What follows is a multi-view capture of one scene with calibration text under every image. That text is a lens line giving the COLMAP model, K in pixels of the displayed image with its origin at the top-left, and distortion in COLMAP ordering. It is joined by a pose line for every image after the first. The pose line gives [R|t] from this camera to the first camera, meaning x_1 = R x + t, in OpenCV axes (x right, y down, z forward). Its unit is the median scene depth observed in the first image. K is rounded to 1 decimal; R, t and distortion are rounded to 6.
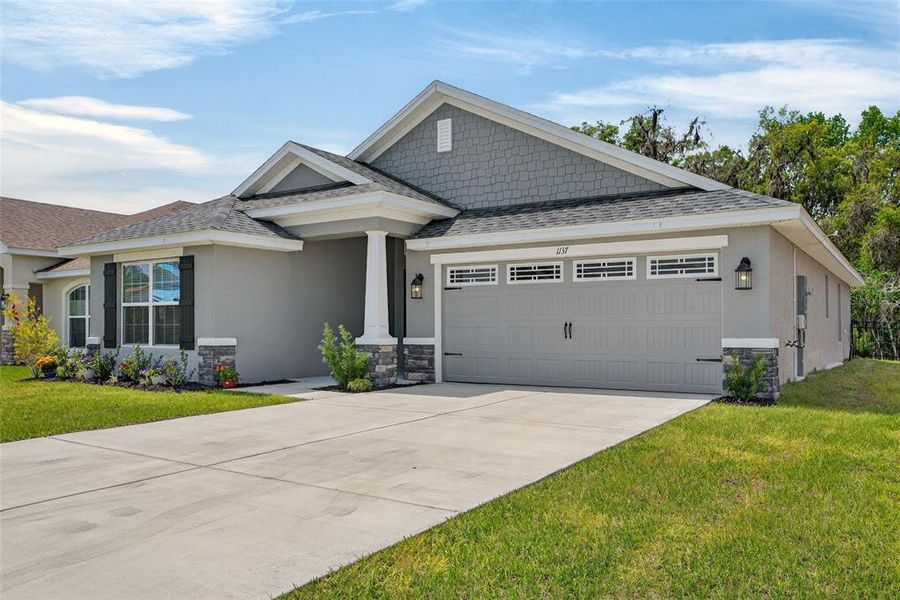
lens RADIAL K [[701.5, 0, 457.2], [0, 701.5, 303.4], [0, 0, 1]] dist [-0.037663, 0.004970]
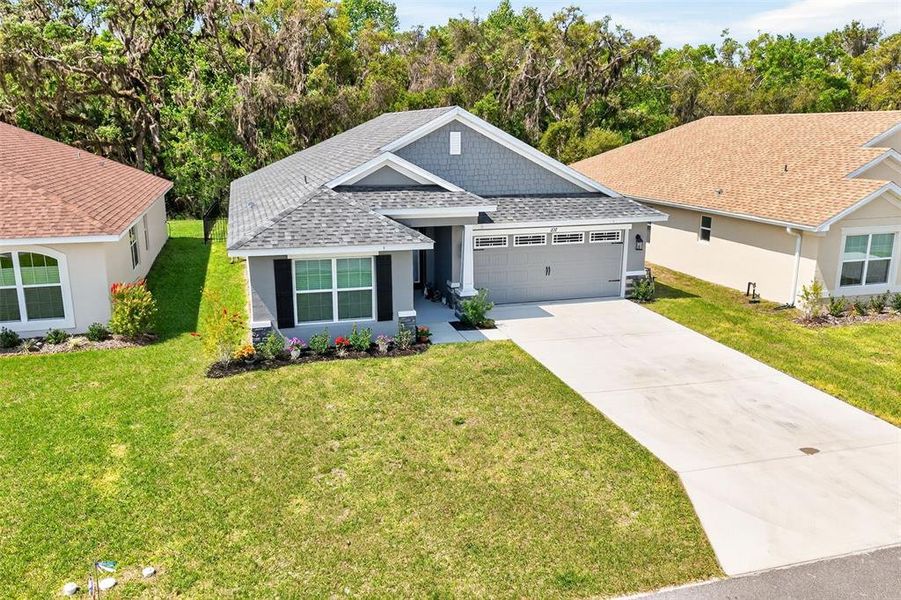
lens RADIAL K [[702.3, 0, 445.3], [0, 702.3, 299.1], [0, 0, 1]] dist [-0.037663, 0.004970]
pose [[0.649444, -0.168775, 0.741443, -1.325662], [-0.025657, 0.969638, 0.243193, -0.314811], [-0.759977, -0.176964, 0.625395, 0.044137]]
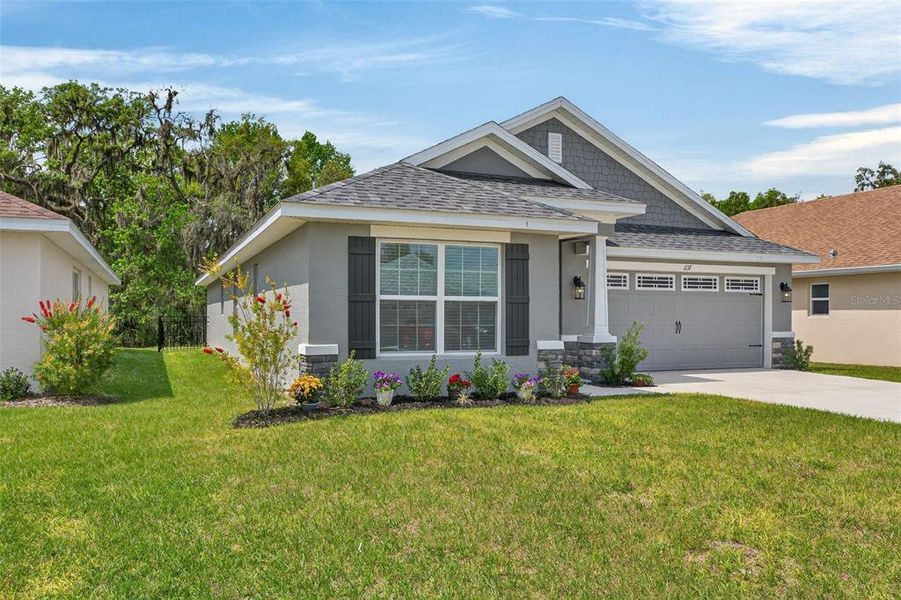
lens RADIAL K [[702.3, 0, 452.3], [0, 702.3, 299.9], [0, 0, 1]] dist [-0.037663, 0.004970]
pose [[0.561681, 0.022296, 0.827054, -1.123056], [-0.029774, 0.999534, -0.006726, 0.007687], [-0.826818, -0.020847, 0.562083, 0.585036]]
